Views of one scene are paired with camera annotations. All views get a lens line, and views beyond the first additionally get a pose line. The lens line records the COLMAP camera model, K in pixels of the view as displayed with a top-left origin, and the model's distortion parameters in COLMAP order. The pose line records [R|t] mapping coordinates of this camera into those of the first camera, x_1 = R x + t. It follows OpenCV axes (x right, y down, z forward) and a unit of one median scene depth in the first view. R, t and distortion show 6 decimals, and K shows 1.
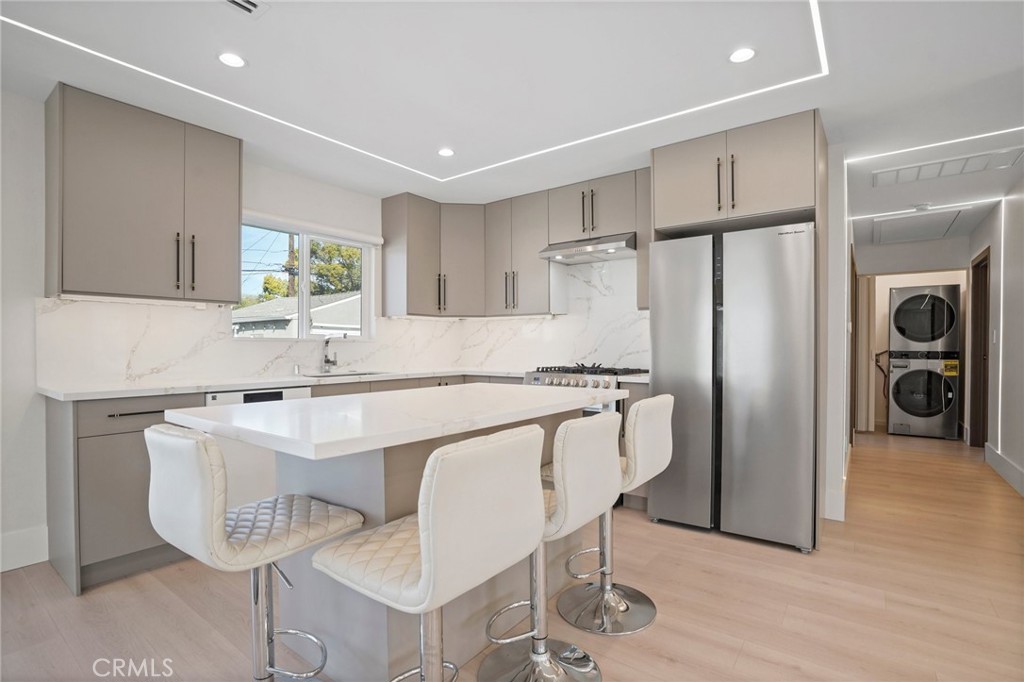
lens RADIAL K [[487.8, 0, 517.3], [0, 487.8, 350.5], [0, 0, 1]] dist [-0.051912, 0.015715]
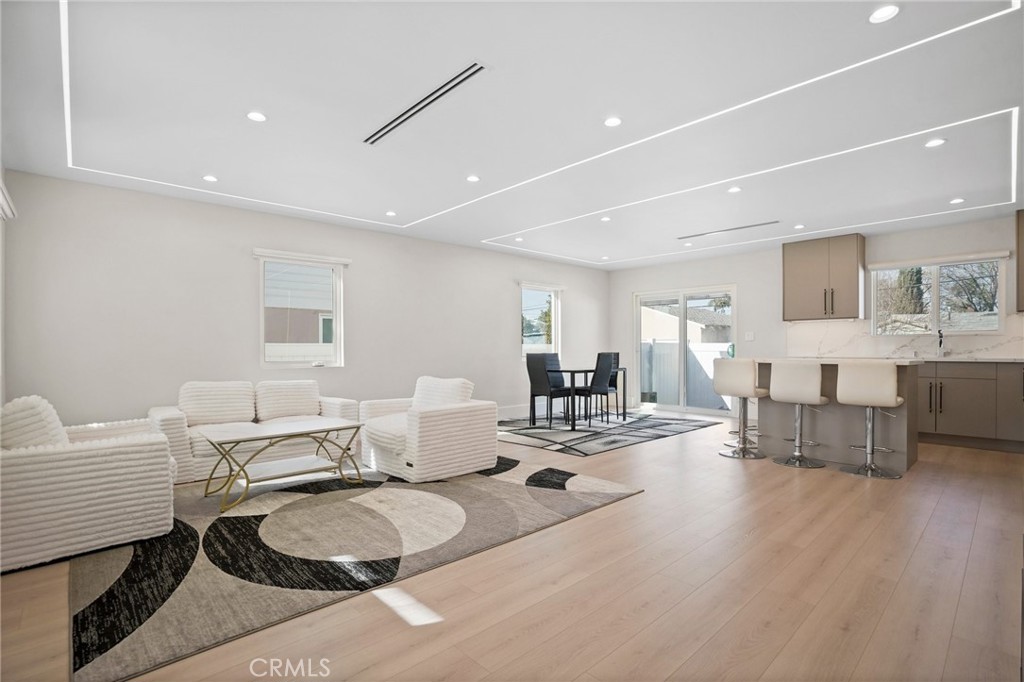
lens RADIAL K [[487.8, 0, 514.4], [0, 487.8, 347.6], [0, 0, 1]] dist [-0.051912, 0.015715]
pose [[-0.178157, -0.002023, -0.984000, 1.222302], [-0.007249, 0.999973, -0.000744, 0.026764], [0.983975, 0.007000, -0.178167, -0.018094]]
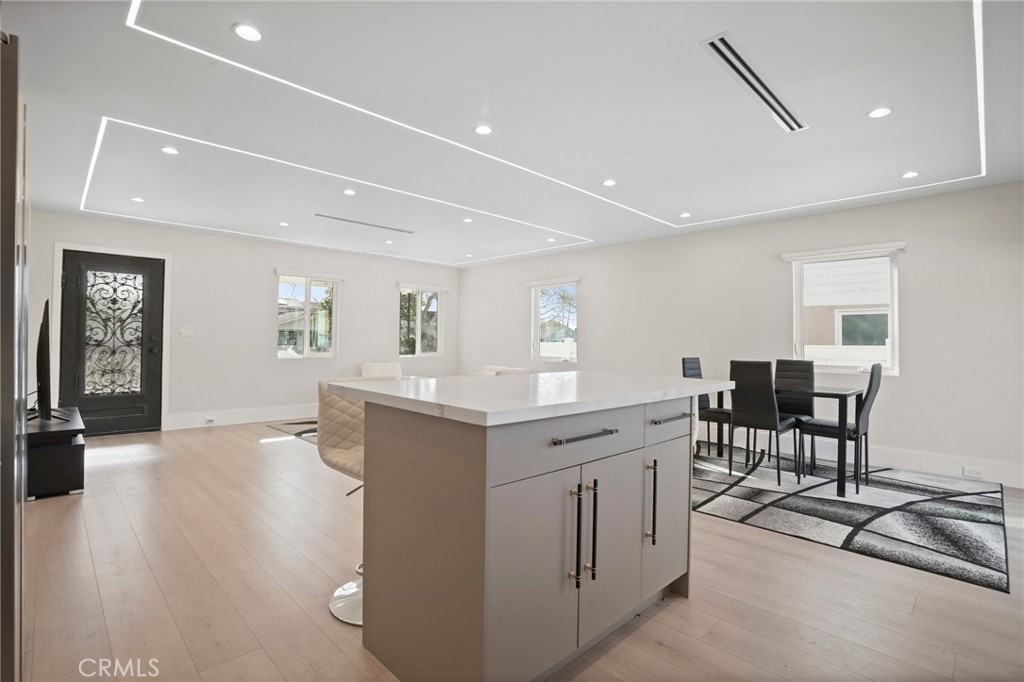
lens RADIAL K [[487.8, 0, 517.3], [0, 487.8, 338.9], [0, 0, 1]] dist [-0.051912, 0.015715]
pose [[-0.989186, -0.010908, 0.146257, -0.111479], [-0.011031, 0.999939, -0.000031, 0.001616], [-0.146248, -0.001644, -0.989247, 1.029079]]
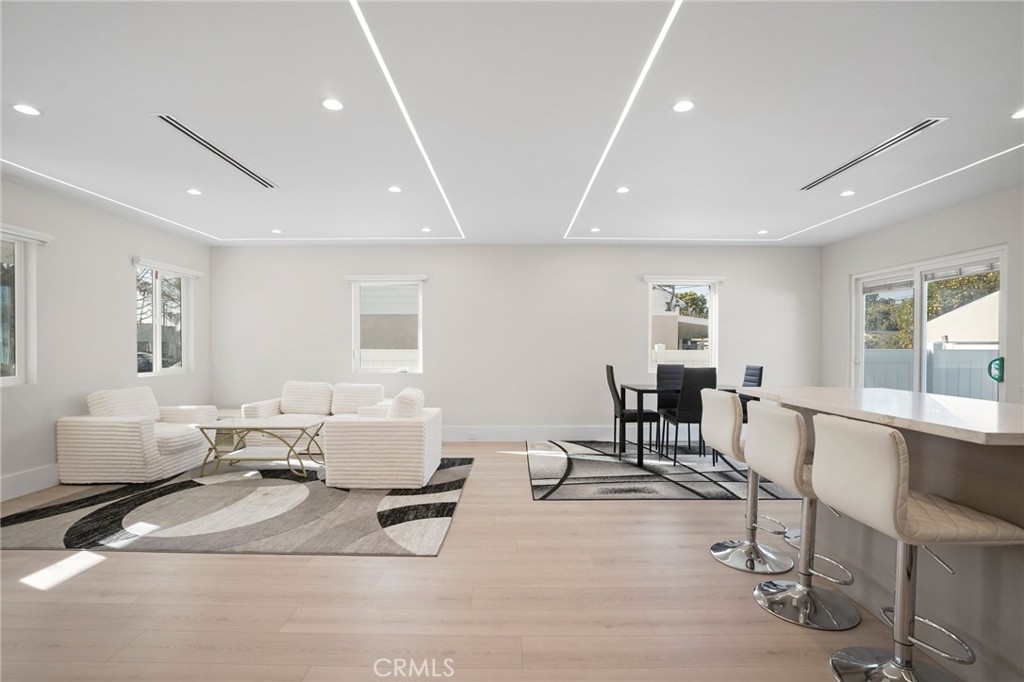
lens RADIAL K [[487.8, 0, 514.4], [0, 487.8, 353.2], [0, 0, 1]] dist [-0.051912, 0.015715]
pose [[-0.800462, 0.005798, -0.599356, 0.626875], [-0.009444, 0.999707, 0.022282, -0.015990], [0.599310, 0.023496, -0.800172, 0.663965]]
